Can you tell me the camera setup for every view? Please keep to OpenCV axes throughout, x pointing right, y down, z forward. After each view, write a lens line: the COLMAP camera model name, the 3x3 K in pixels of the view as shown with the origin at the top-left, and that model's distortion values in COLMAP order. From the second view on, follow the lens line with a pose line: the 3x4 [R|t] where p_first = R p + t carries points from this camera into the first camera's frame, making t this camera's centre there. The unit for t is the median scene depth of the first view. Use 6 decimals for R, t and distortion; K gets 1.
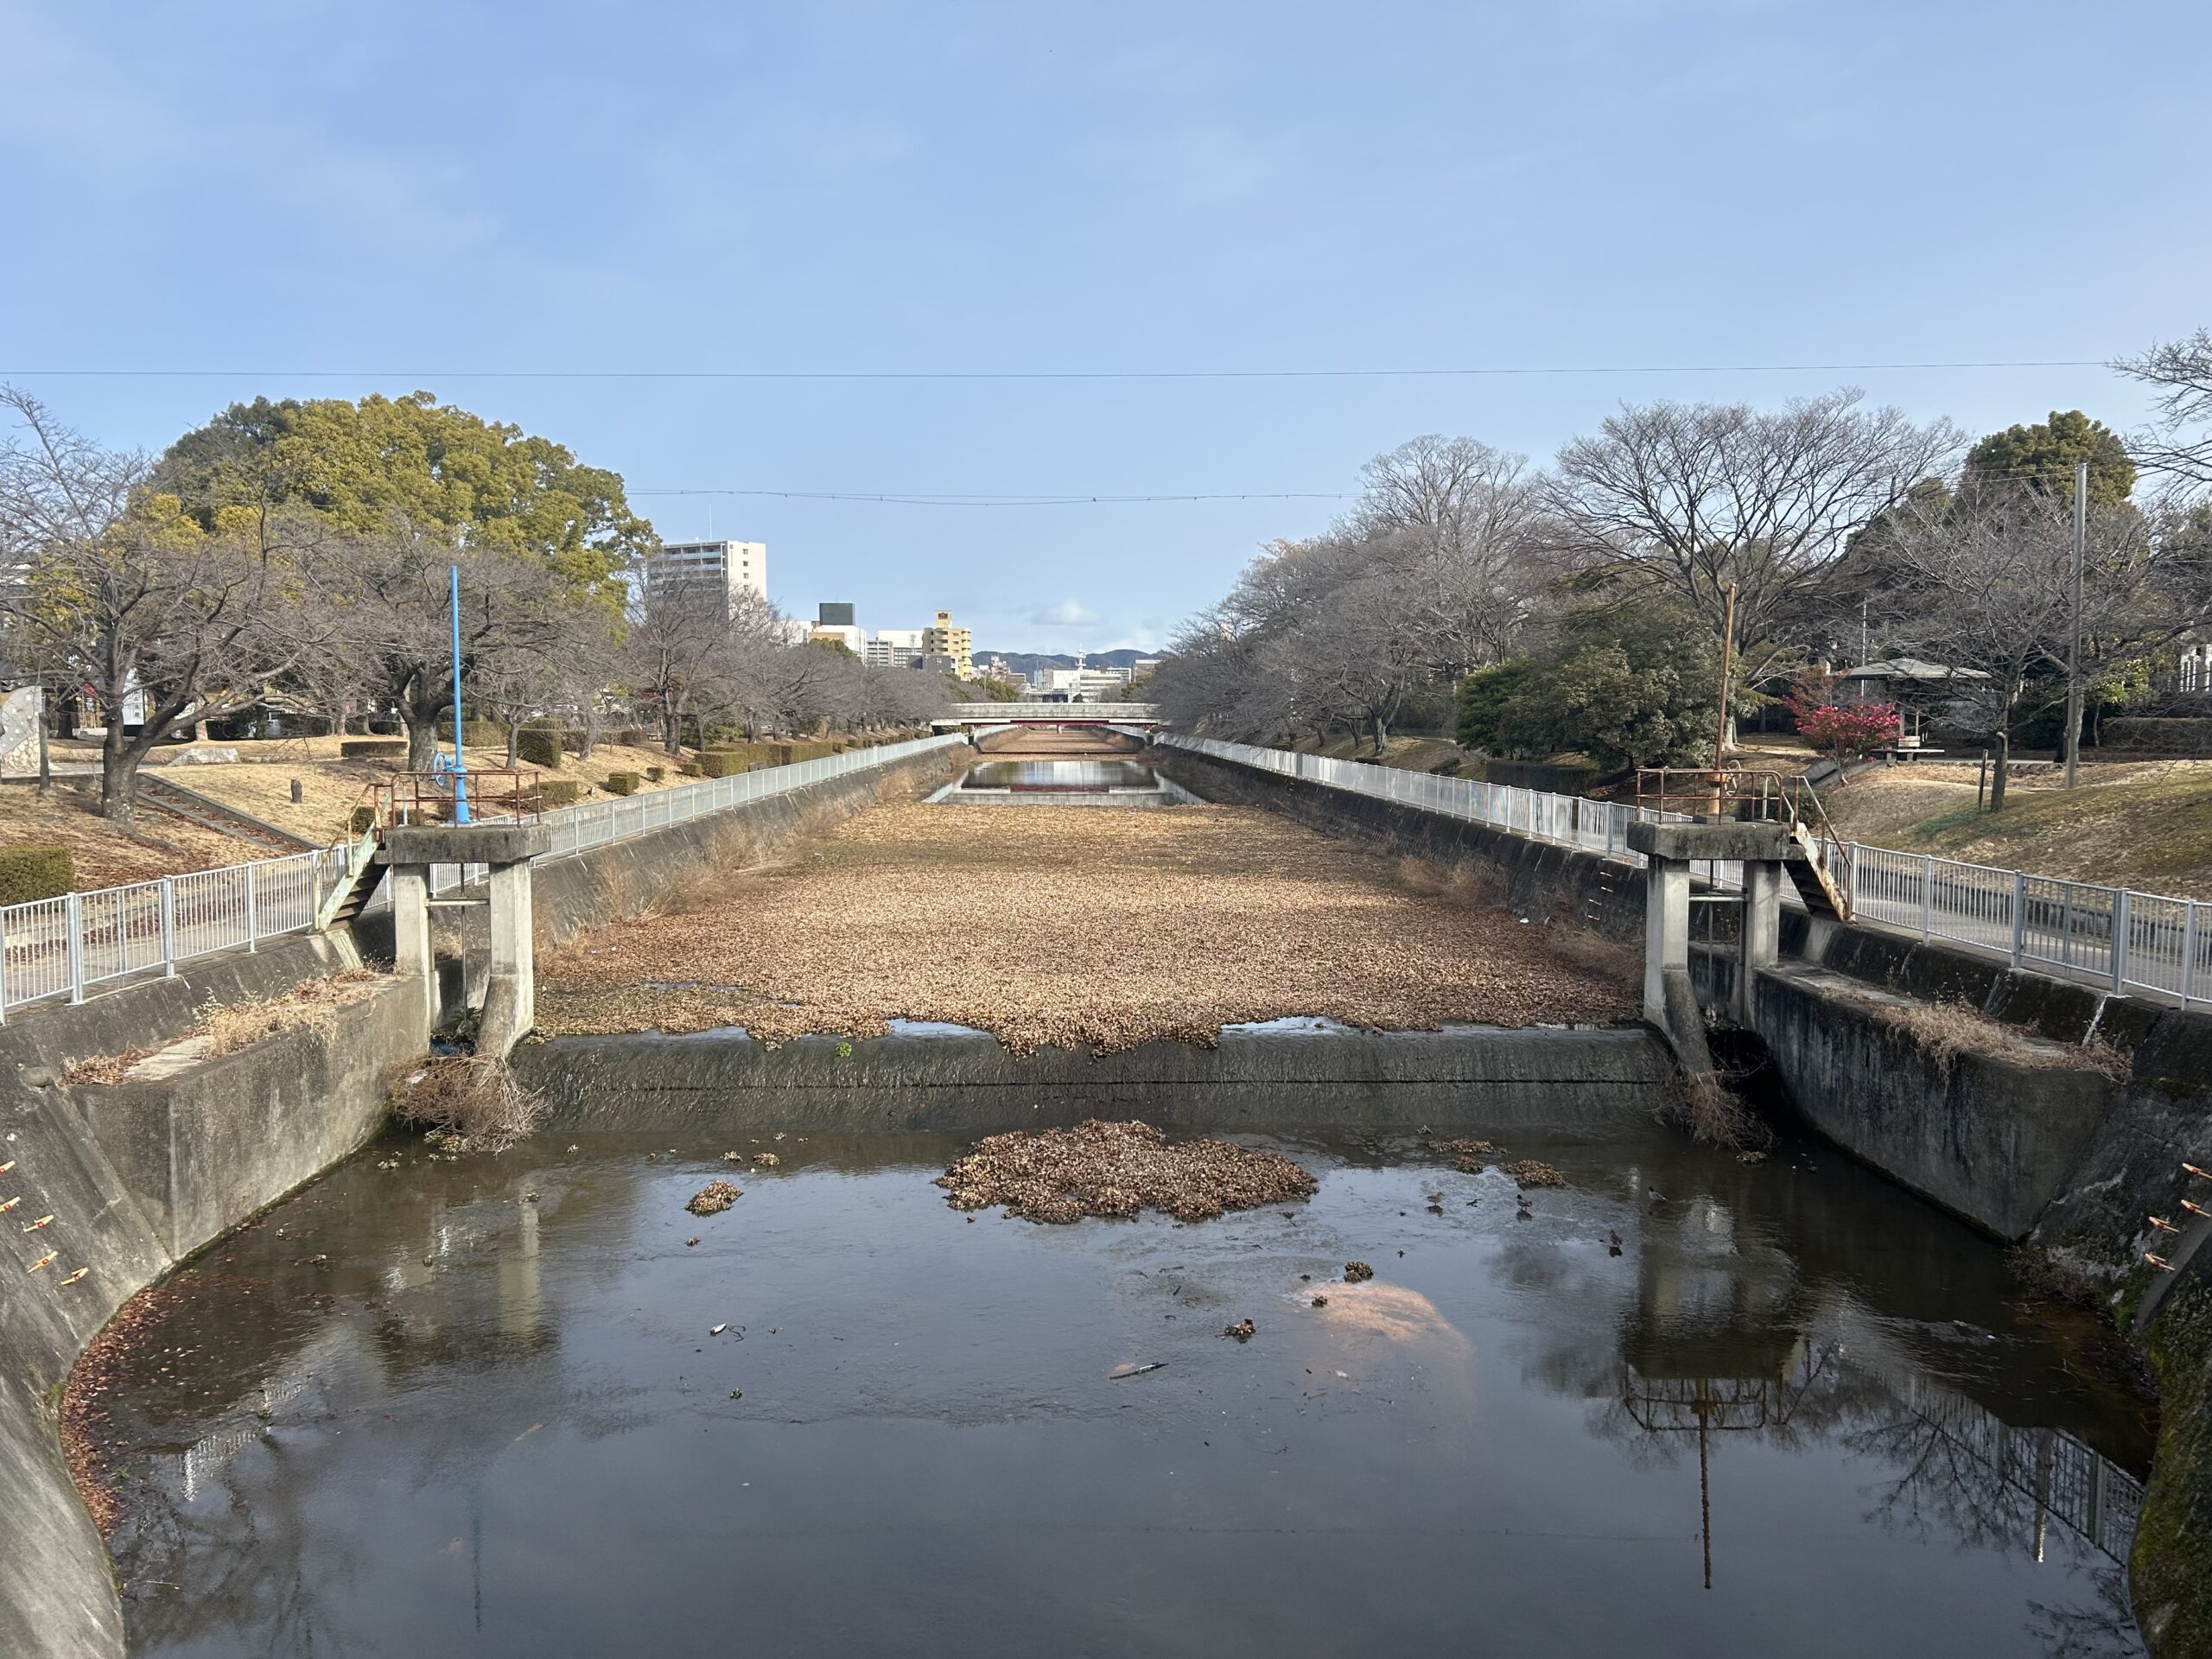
lens RADIAL K [[1639.2, 0, 1111.2], [0, 1639.2, 816.6], [0, 0, 1]] dist [0.058068, -0.048556]
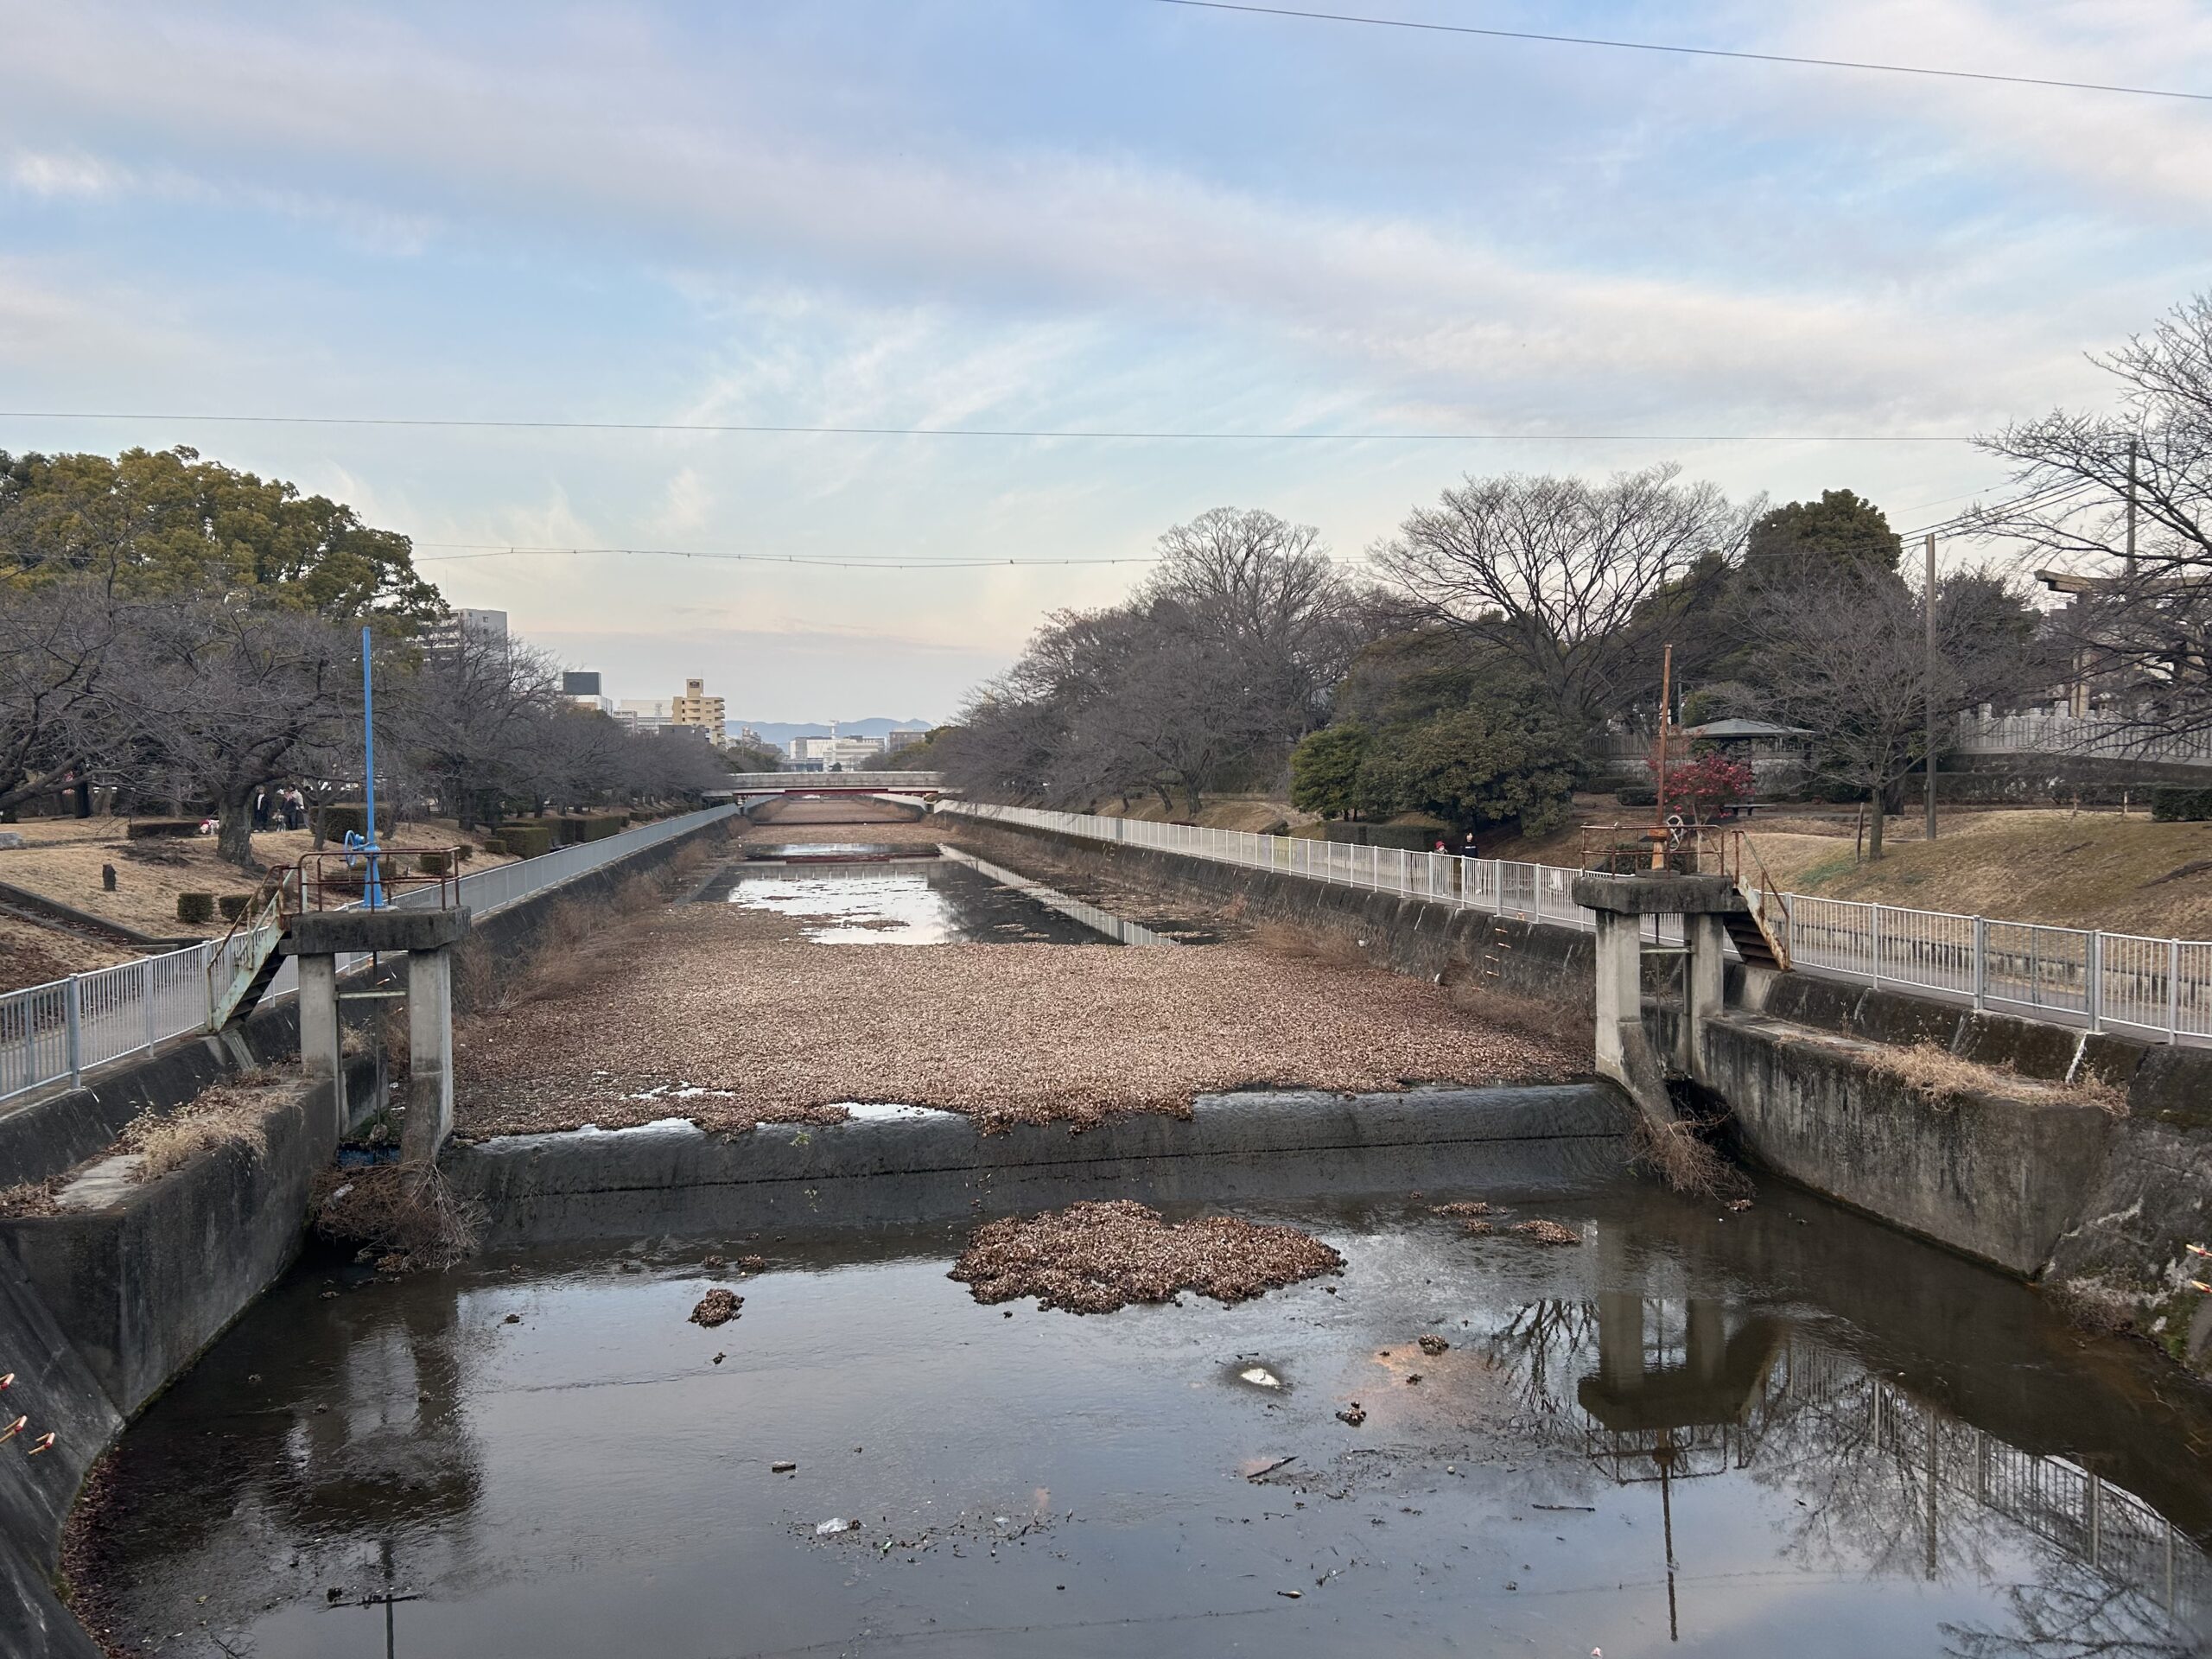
lens RADIAL K [[1635.1, 0, 1099.4], [0, 1635.1, 829.0], [0, 0, 1]] dist [0.057666, -0.053782]
pose [[0.989788, -0.018087, 0.141398, -0.121913], [0.022890, 0.999212, -0.032414, -0.000734], [-0.140701, 0.035320, 0.989422, 0.038938]]
